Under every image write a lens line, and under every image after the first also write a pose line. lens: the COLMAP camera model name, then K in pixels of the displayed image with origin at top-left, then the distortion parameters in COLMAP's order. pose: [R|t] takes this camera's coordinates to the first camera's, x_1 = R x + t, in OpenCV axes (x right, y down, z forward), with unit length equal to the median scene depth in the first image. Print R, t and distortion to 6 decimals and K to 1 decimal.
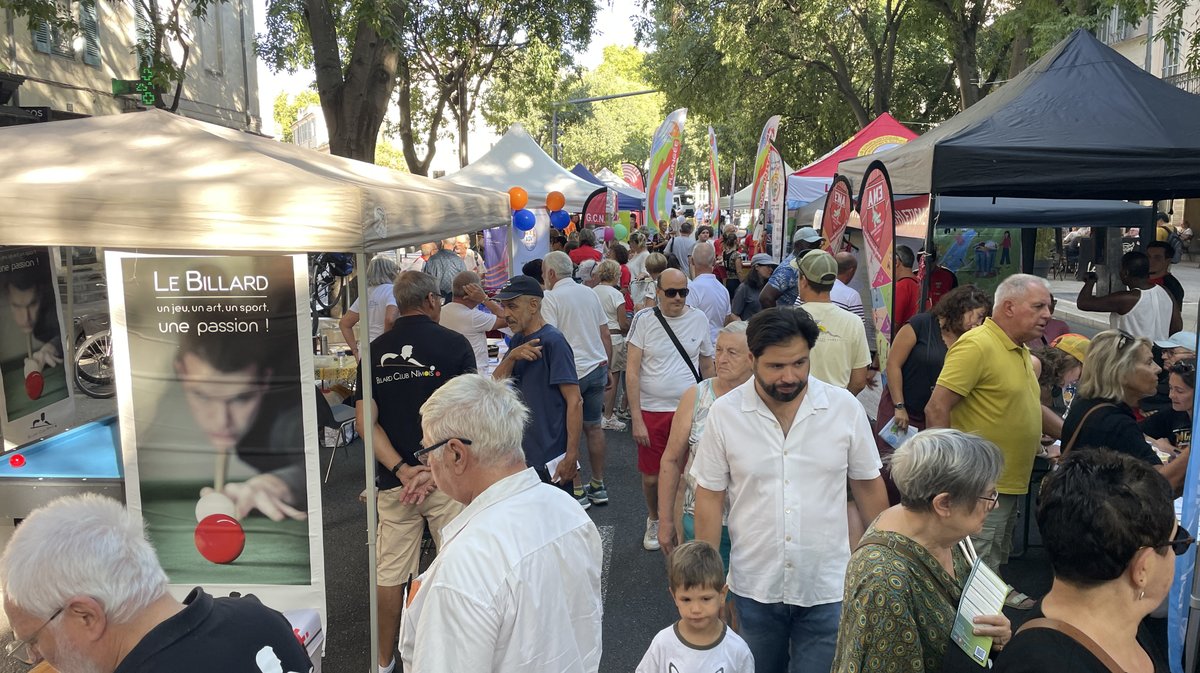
lens RADIAL K [[949.2, 0, 600.0], [0, 949.2, 336.4], [0, 0, 1]] dist [0.000880, -0.000498]
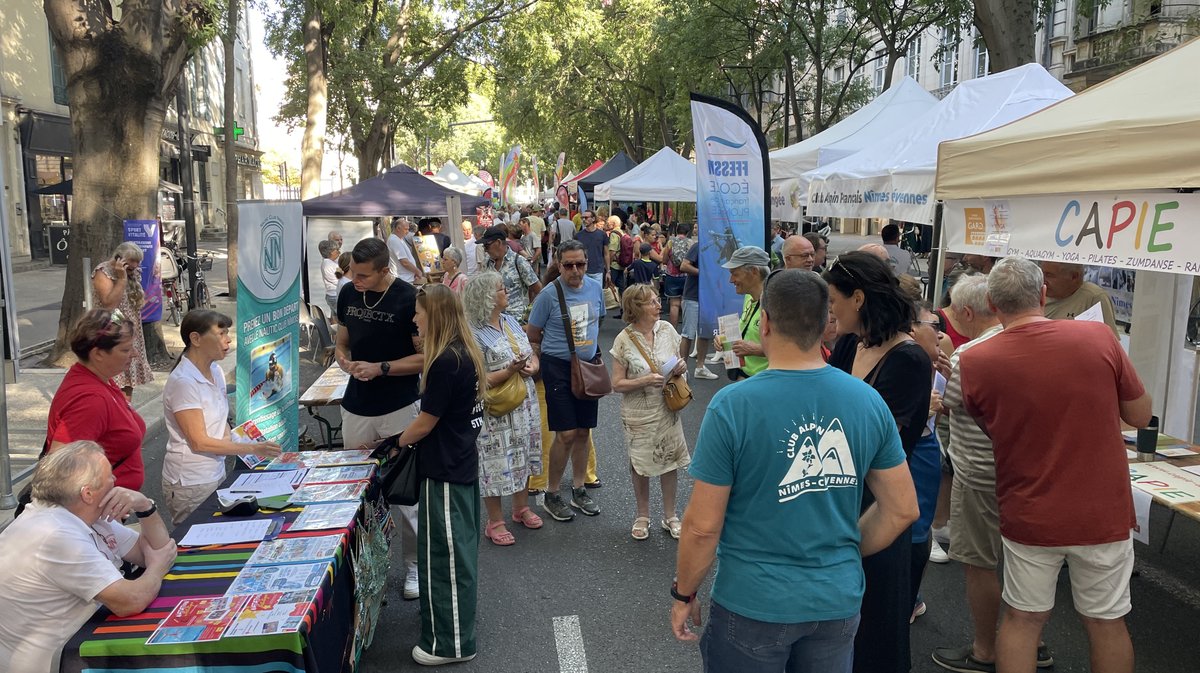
lens RADIAL K [[949.2, 0, 600.6], [0, 949.2, 337.4], [0, 0, 1]] dist [0.000880, -0.000498]
pose [[0.984556, -0.020426, 0.173873, -0.071017], [0.019260, 0.999779, 0.008388, 0.108157], [-0.174006, -0.004909, 0.984732, -0.732895]]
